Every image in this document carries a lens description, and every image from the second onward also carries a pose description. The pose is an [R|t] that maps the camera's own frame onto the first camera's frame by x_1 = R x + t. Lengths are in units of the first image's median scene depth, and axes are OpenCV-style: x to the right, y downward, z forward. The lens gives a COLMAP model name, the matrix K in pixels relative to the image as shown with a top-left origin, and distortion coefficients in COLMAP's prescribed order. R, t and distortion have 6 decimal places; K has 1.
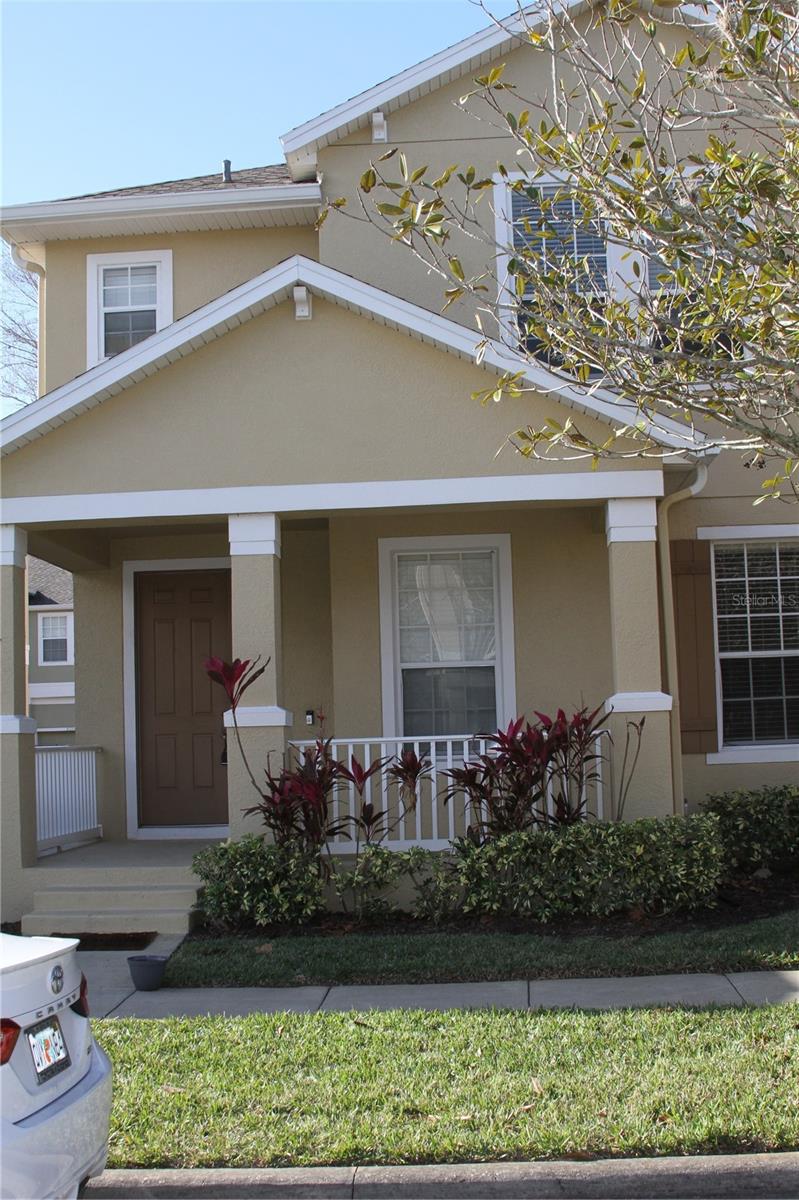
lens RADIAL K [[1623.1, 0, 399.5], [0, 1623.1, 600.0], [0, 0, 1]] dist [-0.115356, 0.108618]
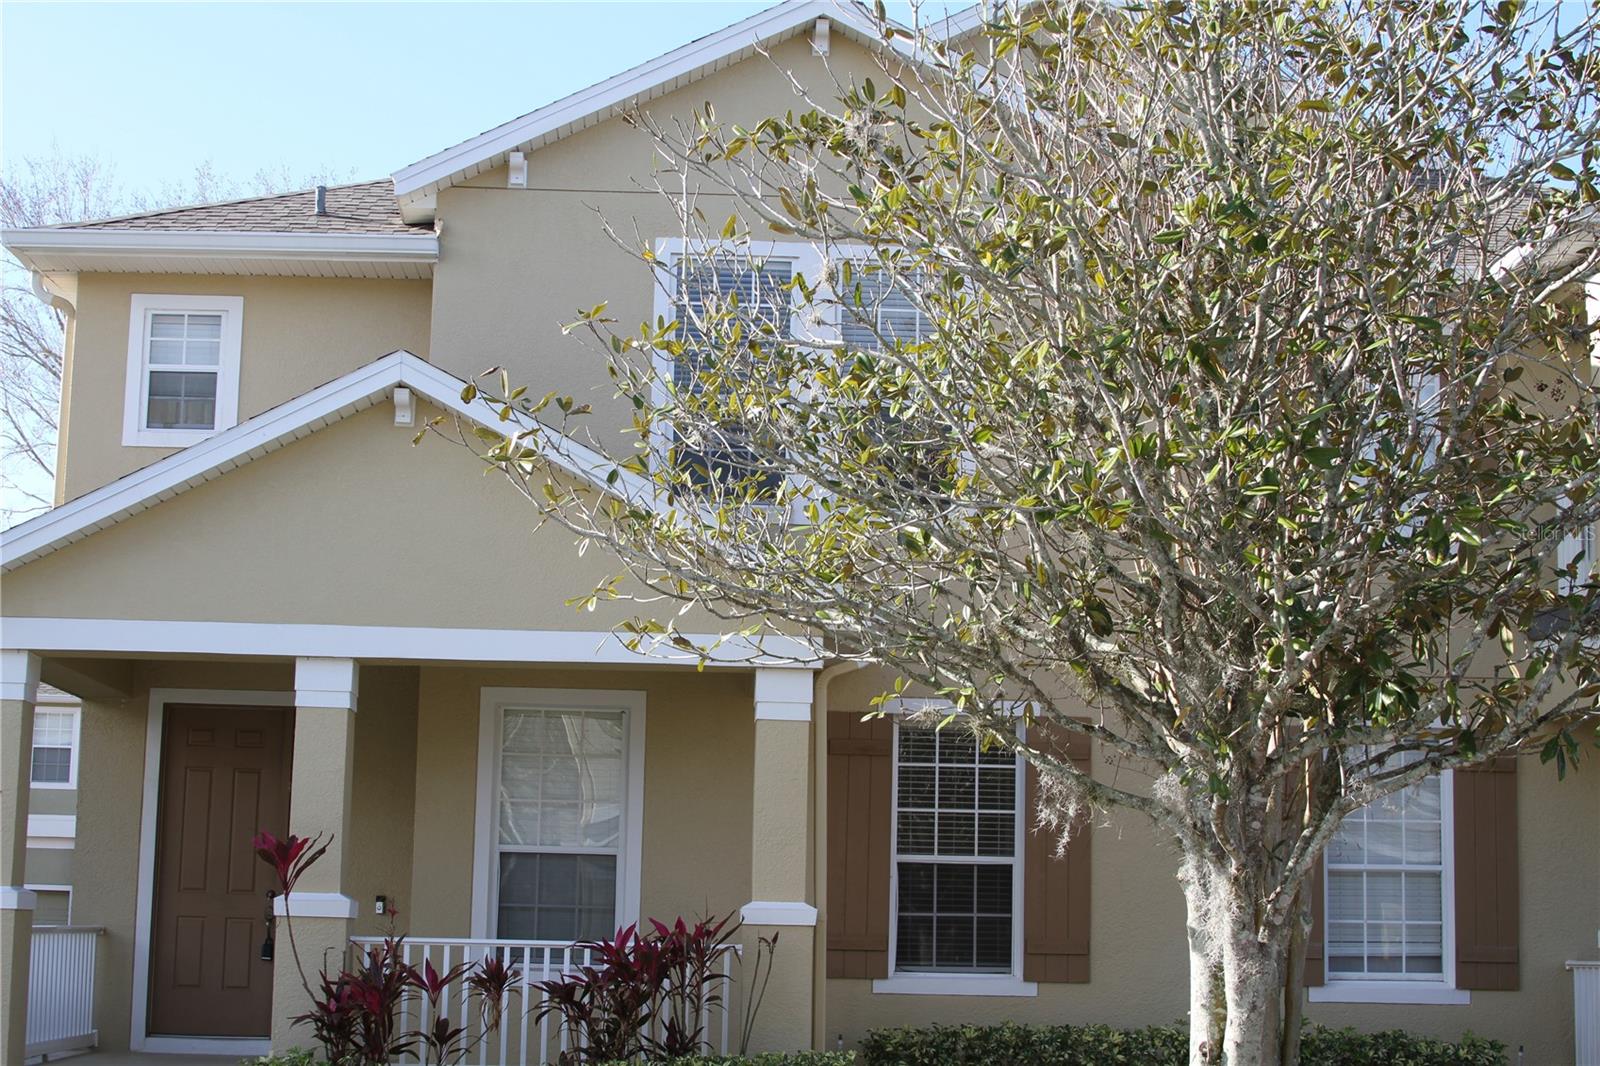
lens RADIAL K [[2710.6, 0, 799.3], [0, 2710.6, 583.6], [0, 0, 1]] dist [-0.041998, -0.036284]
pose [[0.993999, 0.065074, 0.087924, 0.024862], [-0.061334, 0.997121, -0.044583, -0.044040], [-0.090572, 0.038922, 0.995129, -0.389945]]
